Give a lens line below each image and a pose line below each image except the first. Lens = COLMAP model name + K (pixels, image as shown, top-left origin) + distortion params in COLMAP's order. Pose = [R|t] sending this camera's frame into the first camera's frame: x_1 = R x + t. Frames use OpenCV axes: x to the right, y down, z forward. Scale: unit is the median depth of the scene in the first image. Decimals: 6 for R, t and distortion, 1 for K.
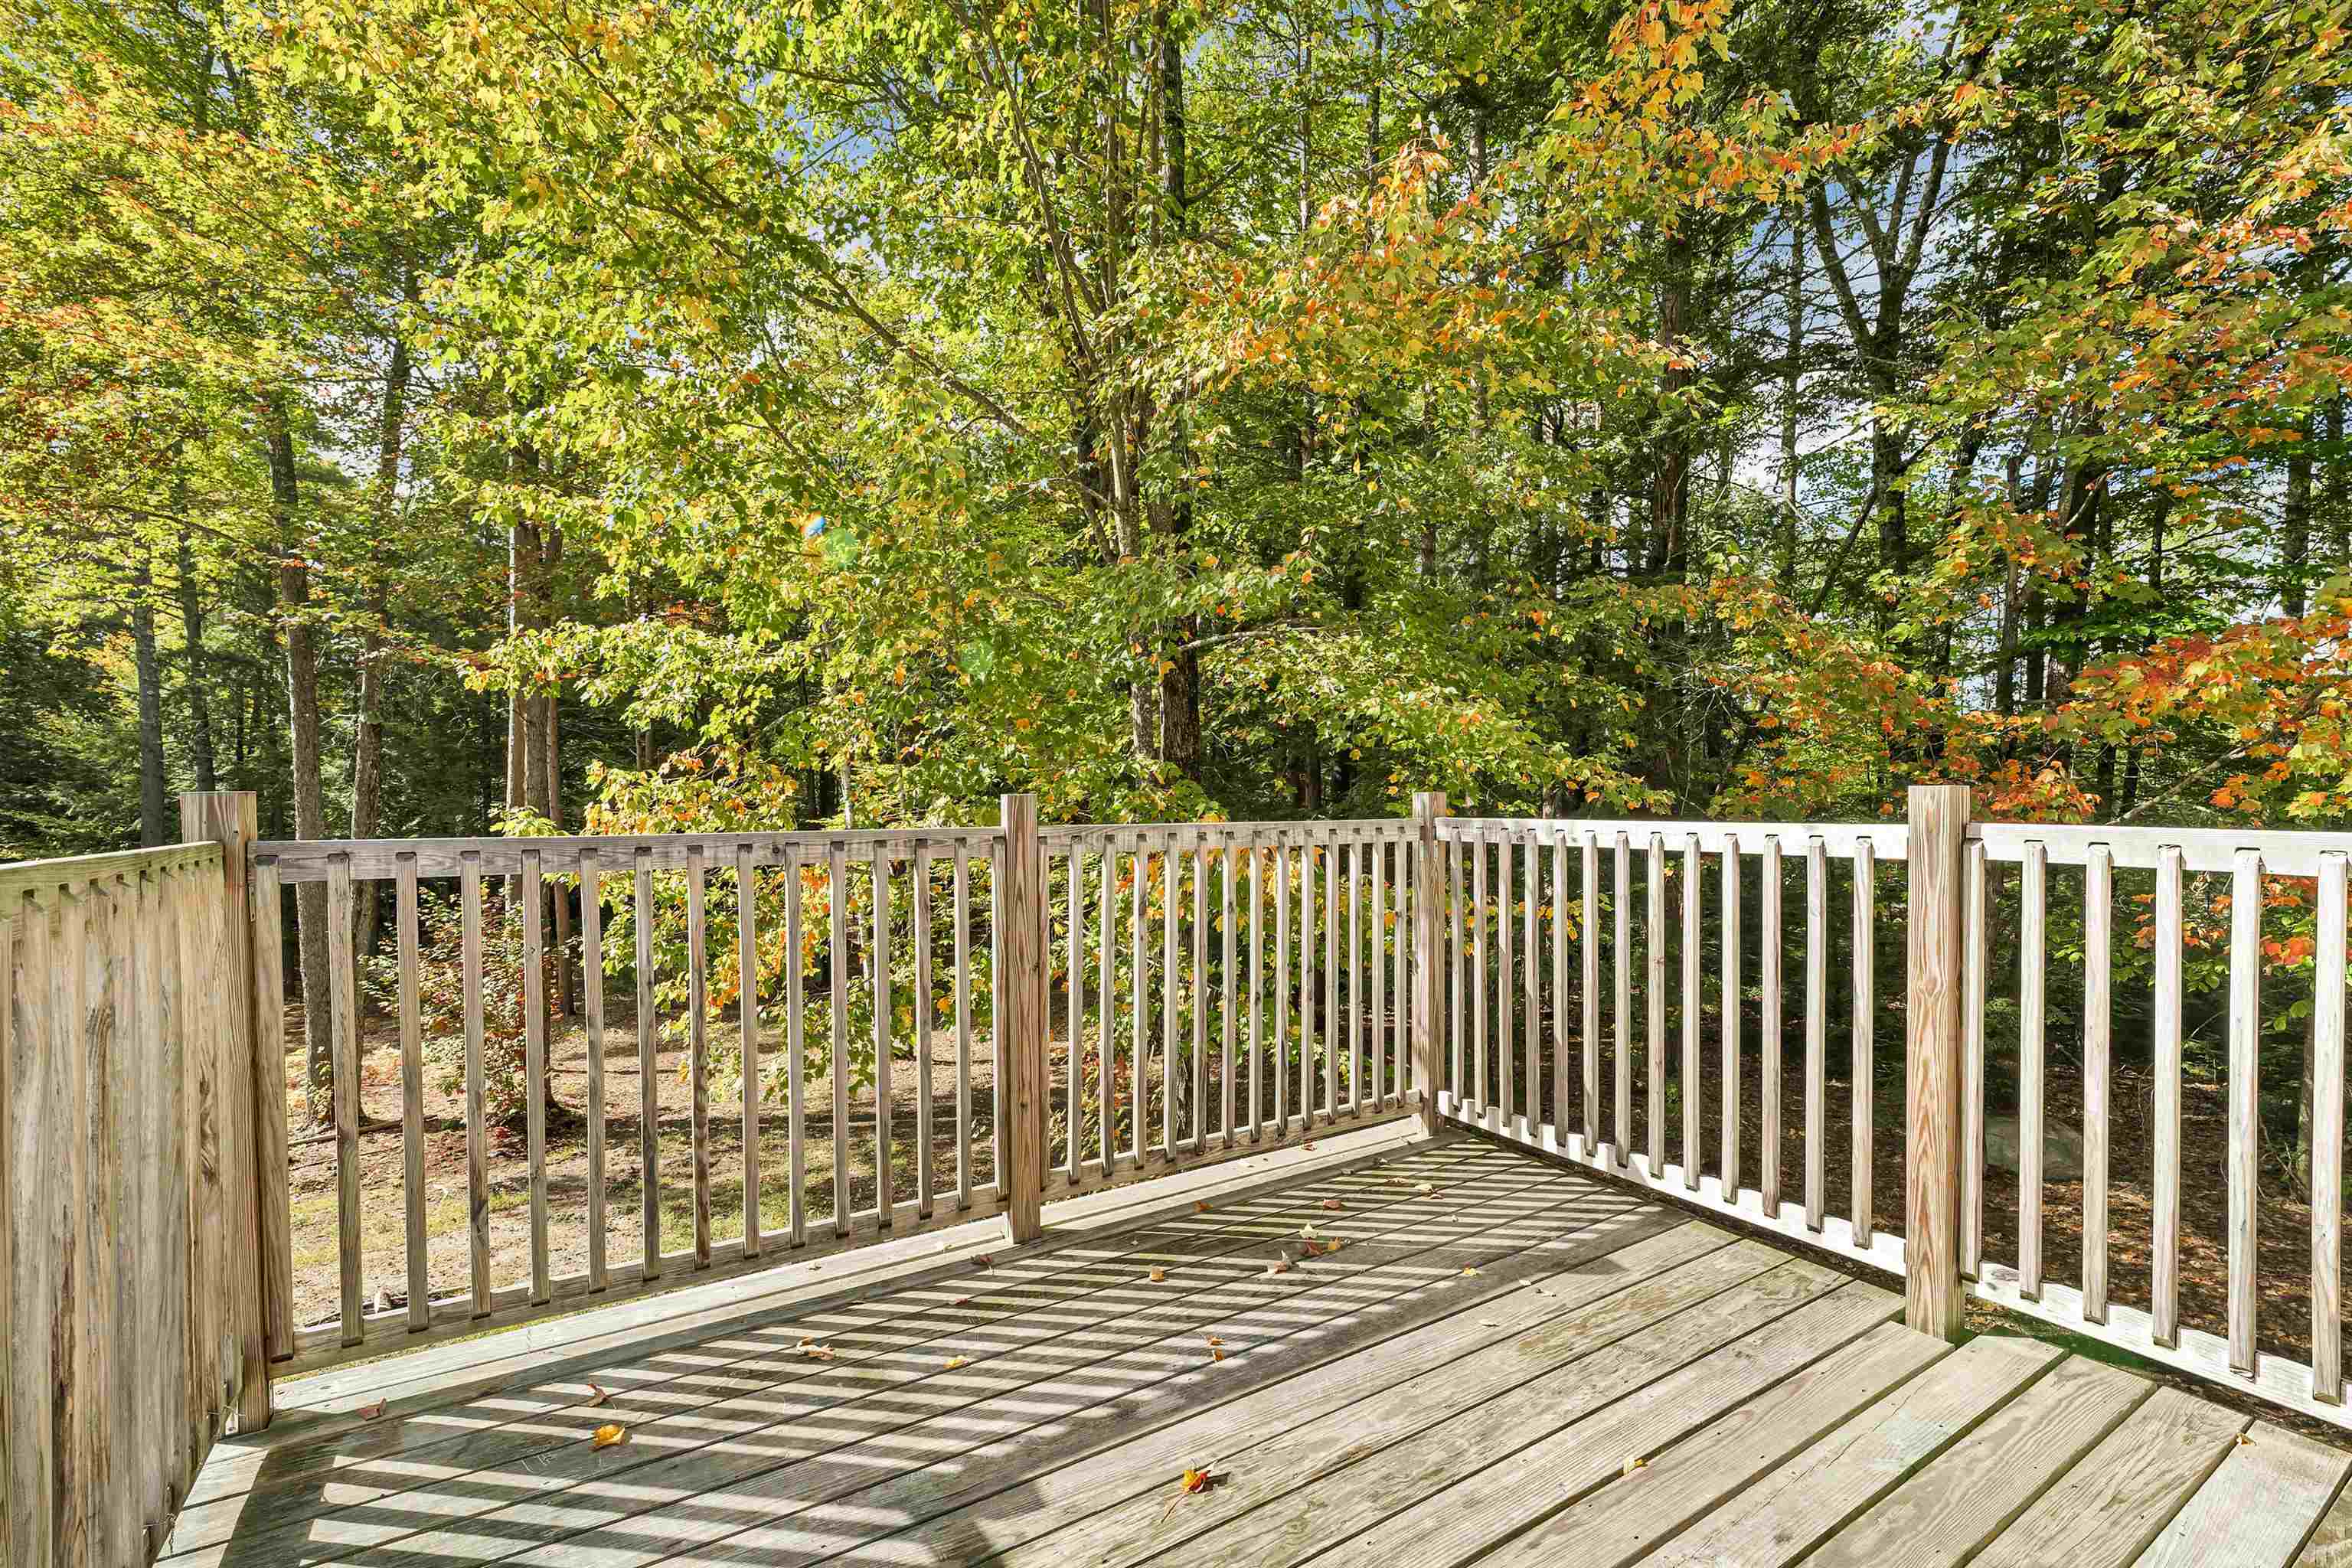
lens RADIAL K [[1015.8, 0, 1177.3], [0, 1015.8, 814.7], [0, 0, 1]] dist [0.003011, 0.000802]
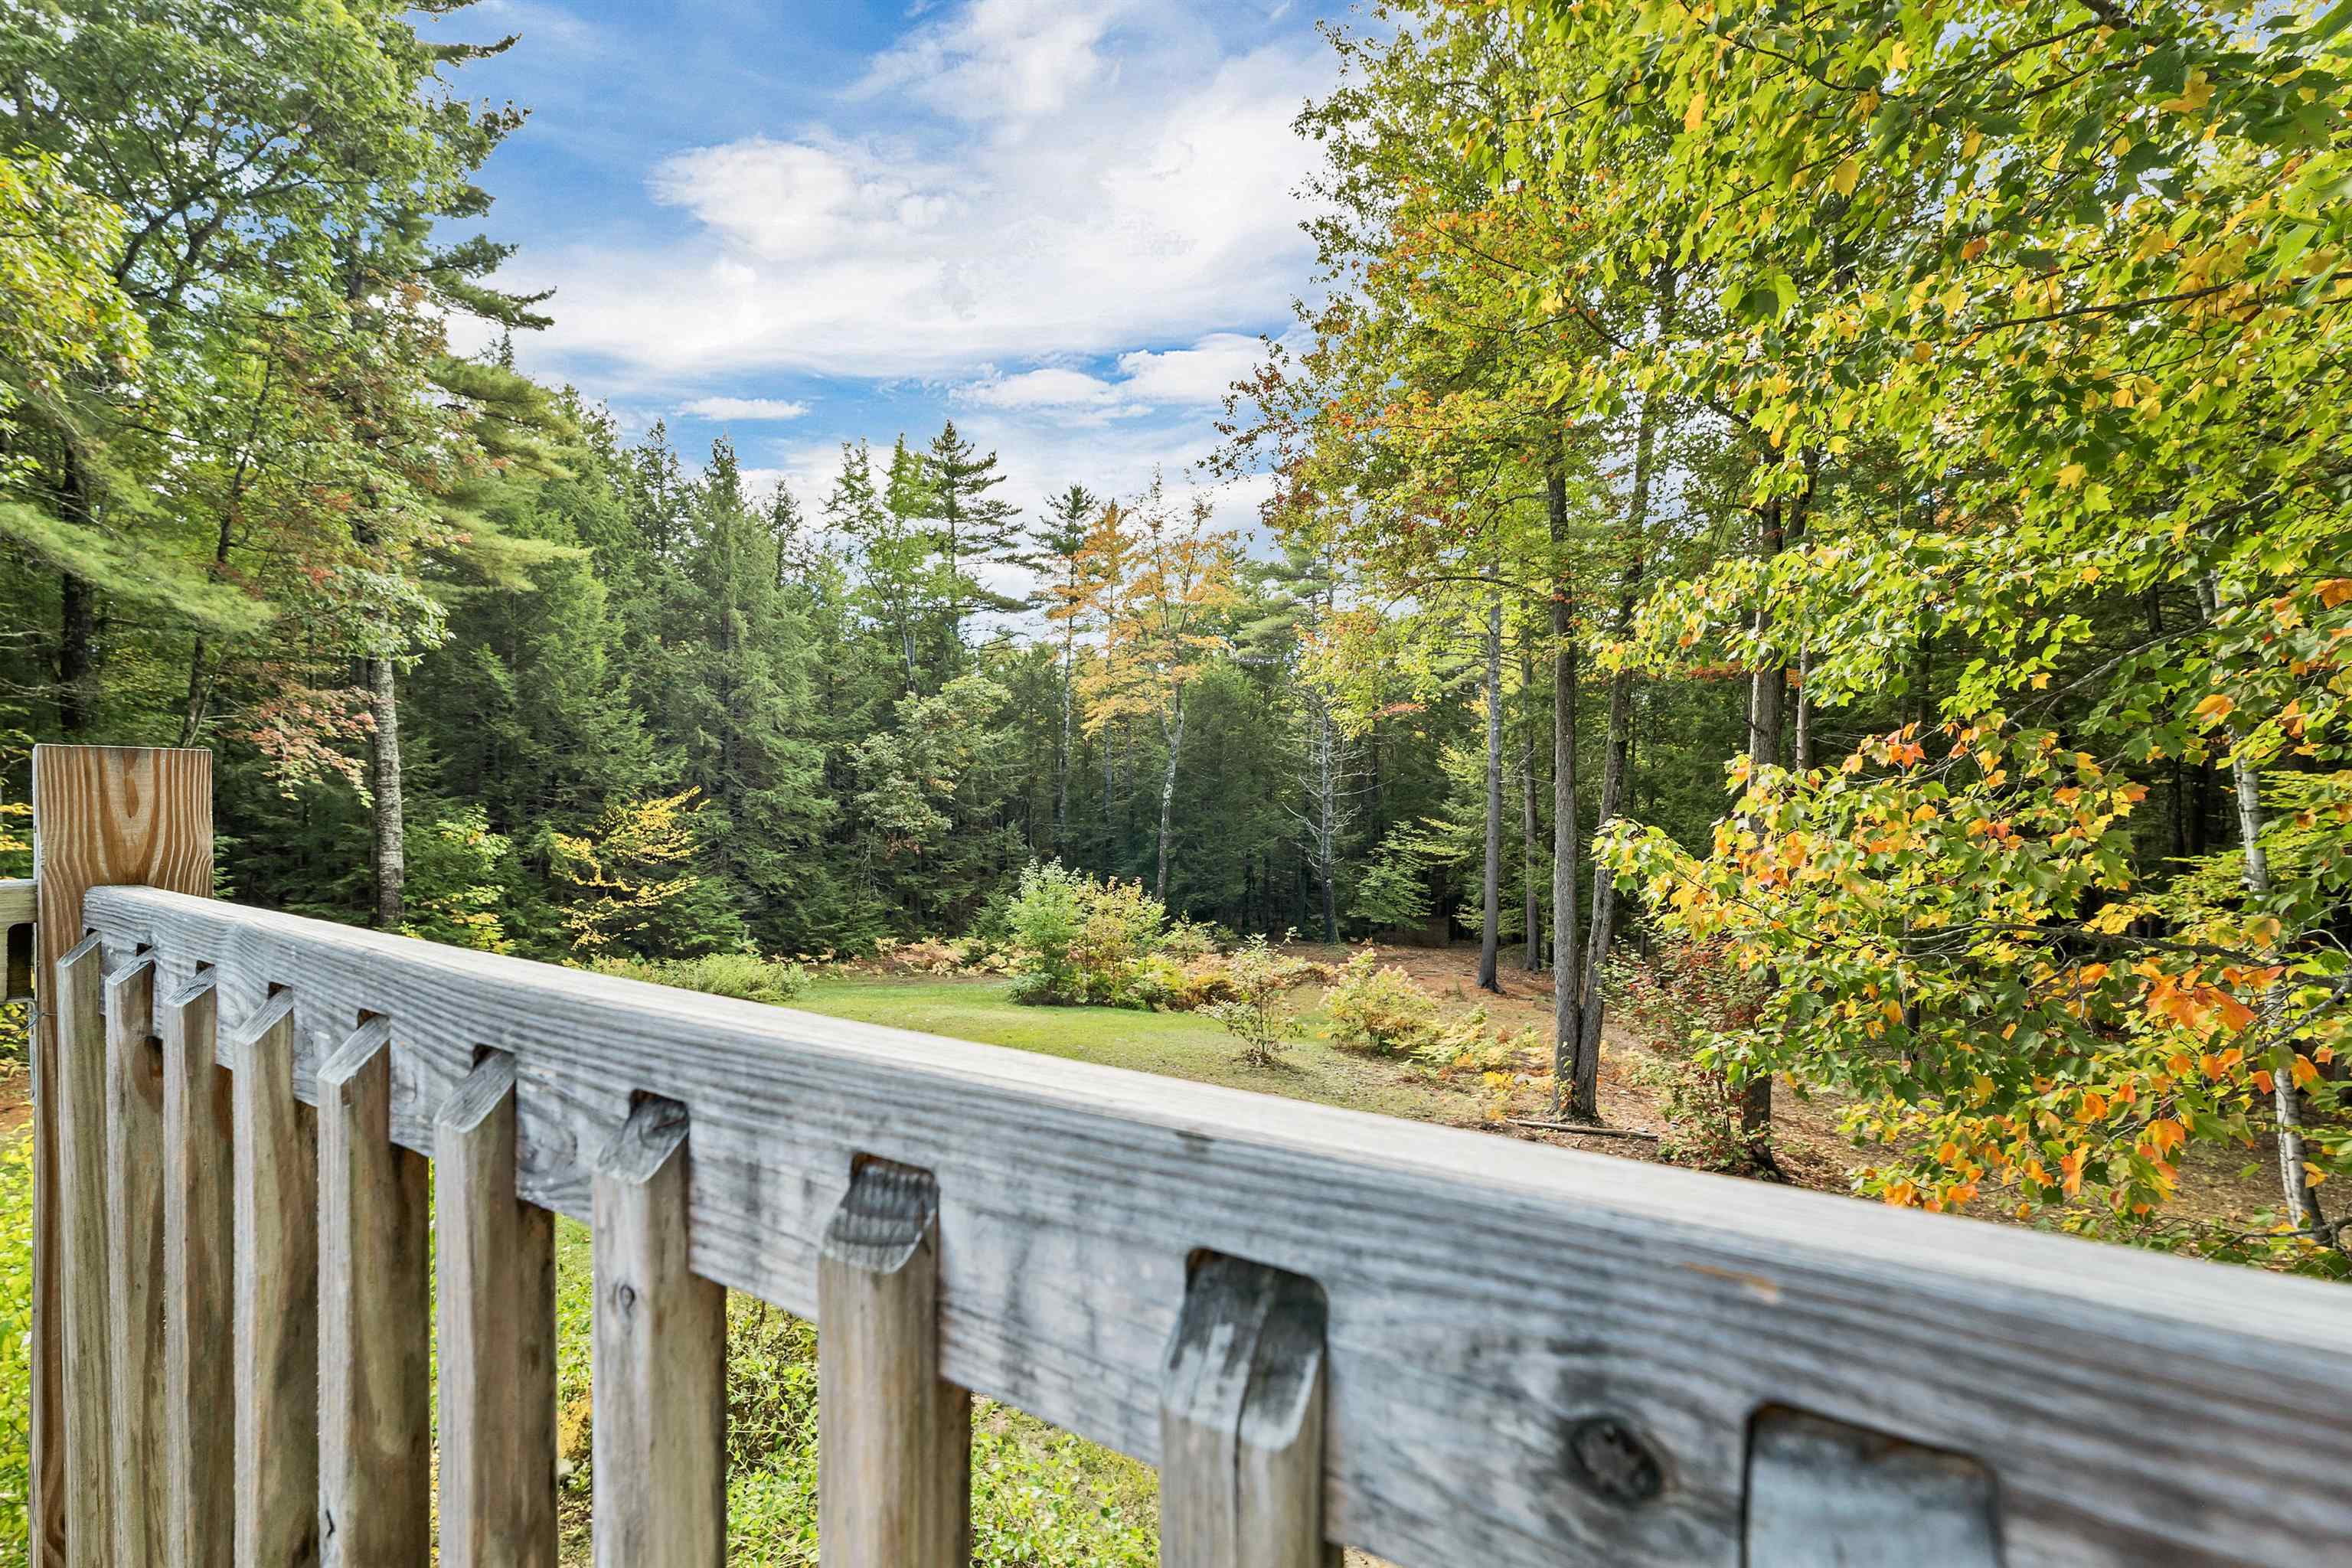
lens RADIAL K [[1015.8, 0, 1177.3], [0, 1015.8, 814.7], [0, 0, 1]] dist [0.003011, 0.000802]
pose [[0.438152, 0.018209, -0.898716, -0.136063], [-0.035646, 0.999360, 0.002870, -0.003182], [0.898194, 0.030779, 0.438521, 0.367320]]
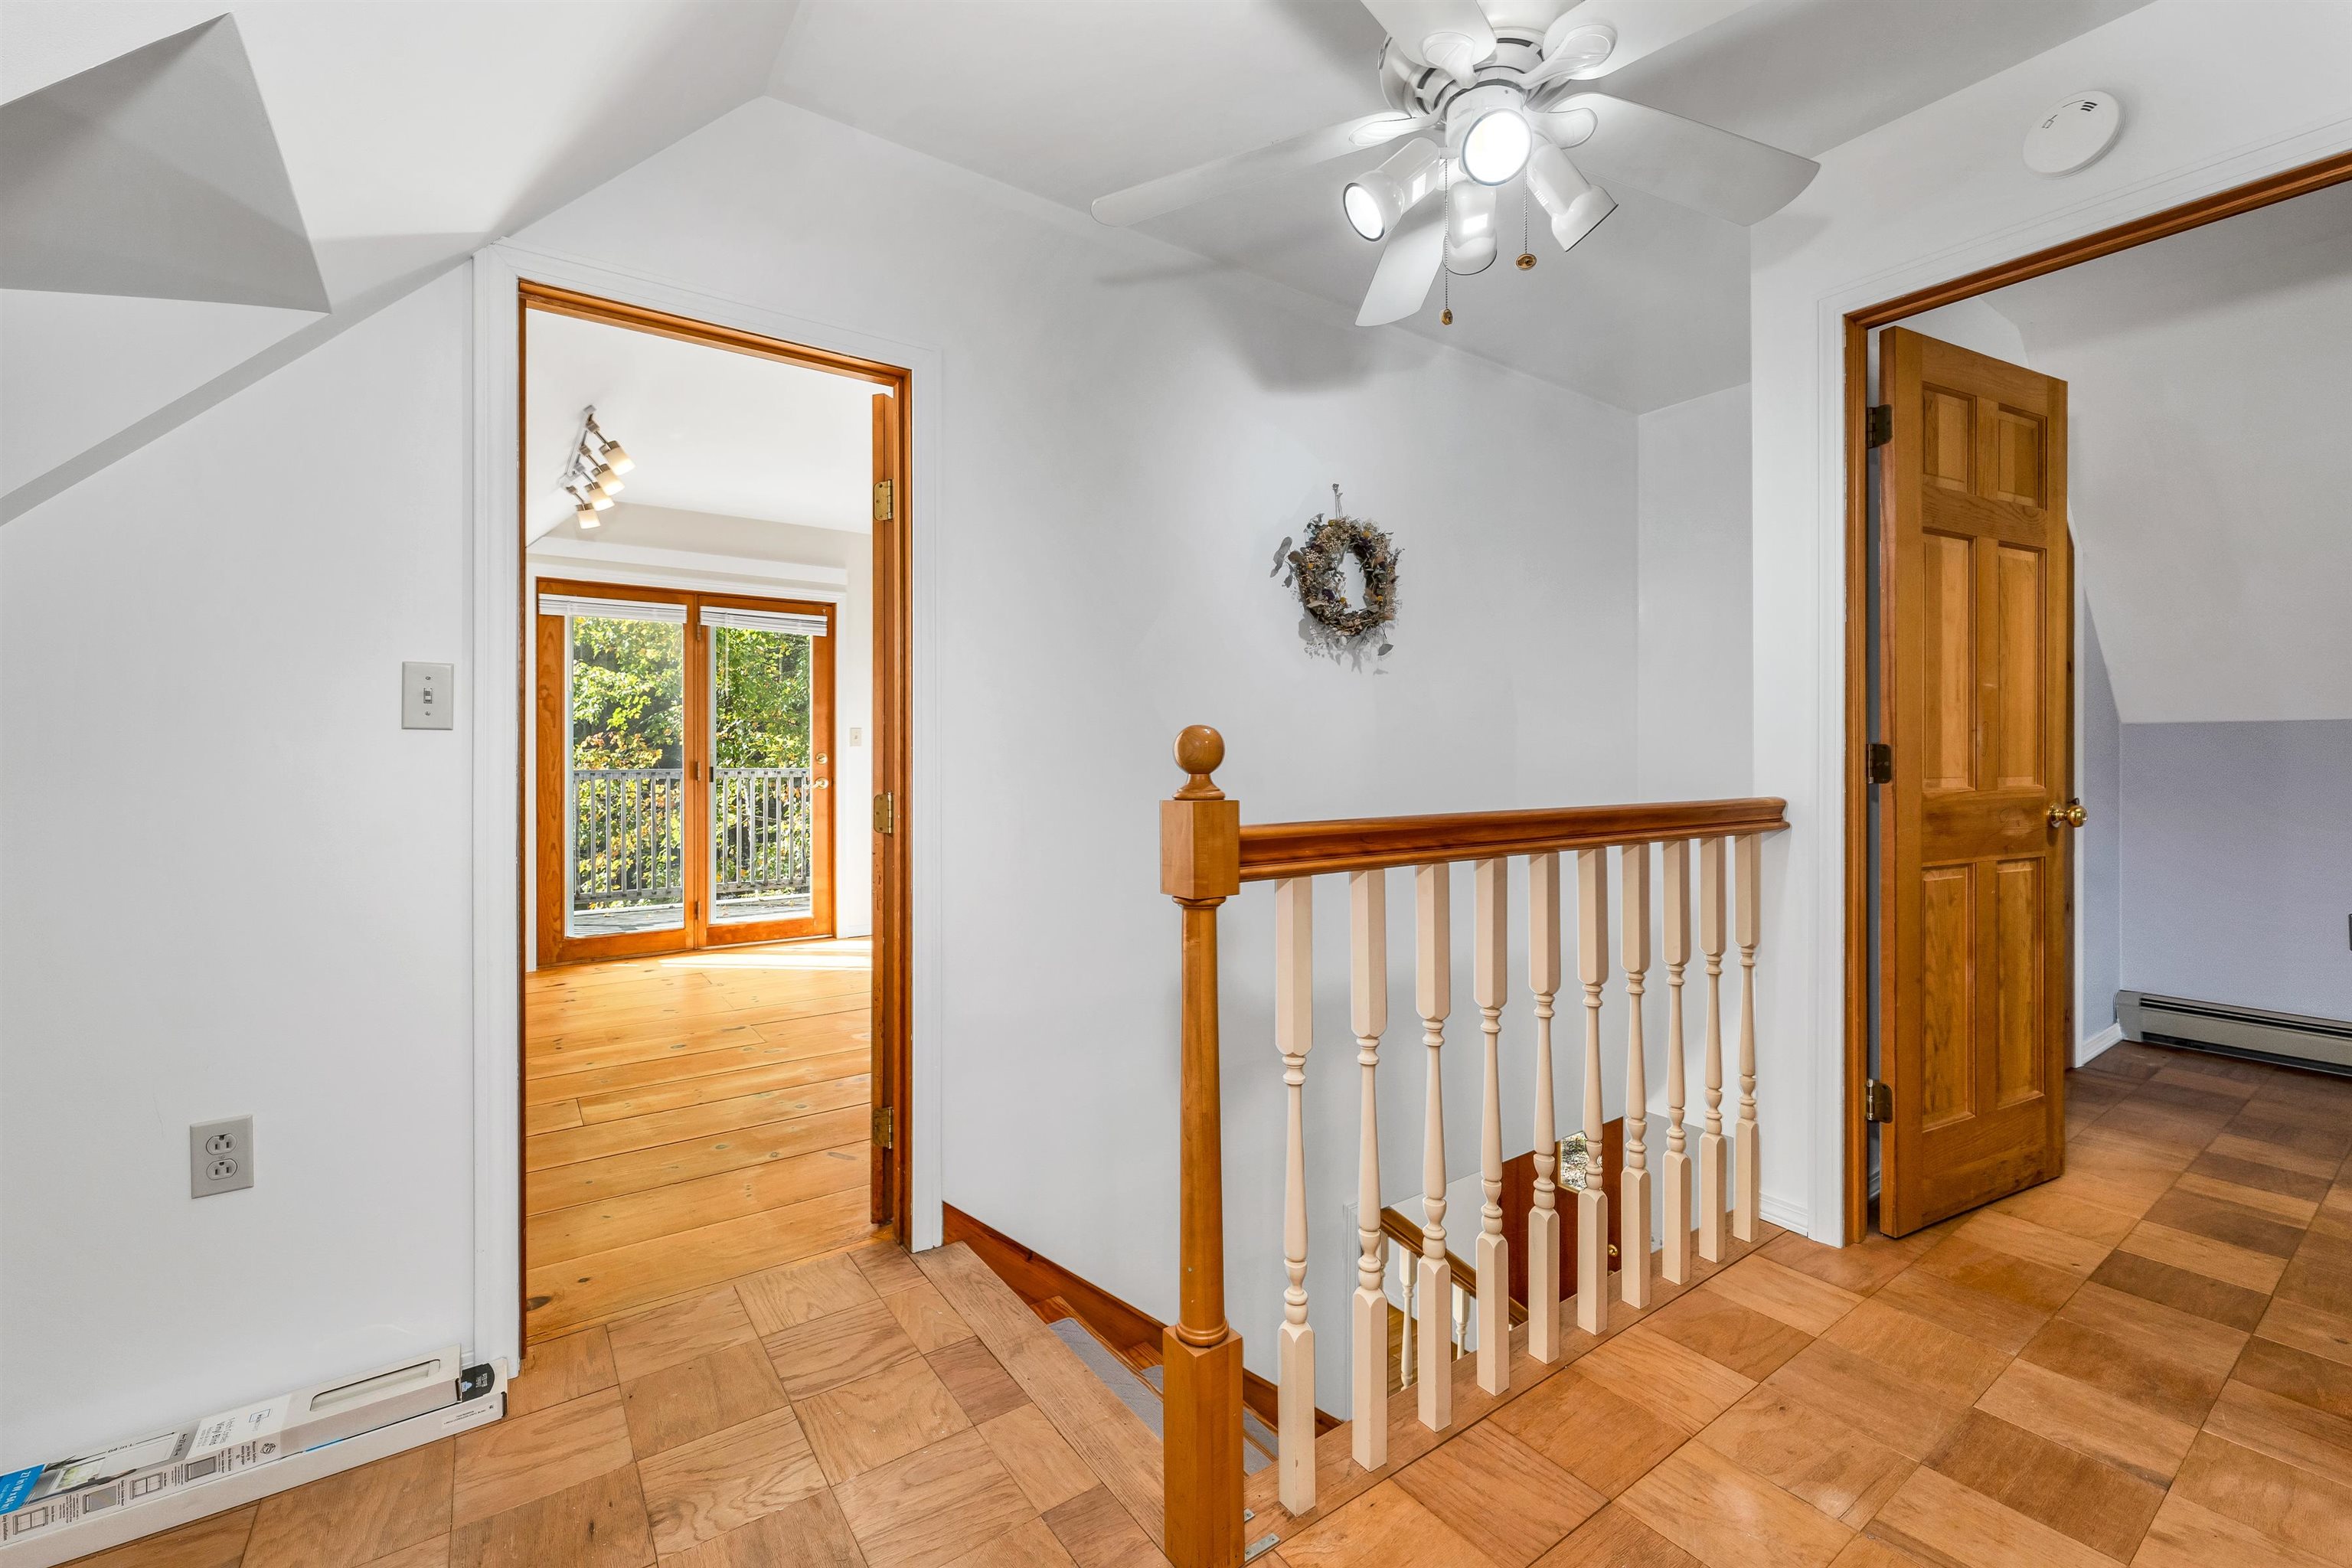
lens RADIAL K [[980.6, 0, 1182.6], [0, 980.6, 756.9], [0, 0, 1]] dist [0.001039, 0.000152]
pose [[0.998317, 0.005369, 0.057747, 0.512395], [-0.004178, 0.999777, -0.020720, 0.013011], [-0.057845, 0.020444, 0.998116, -0.907786]]
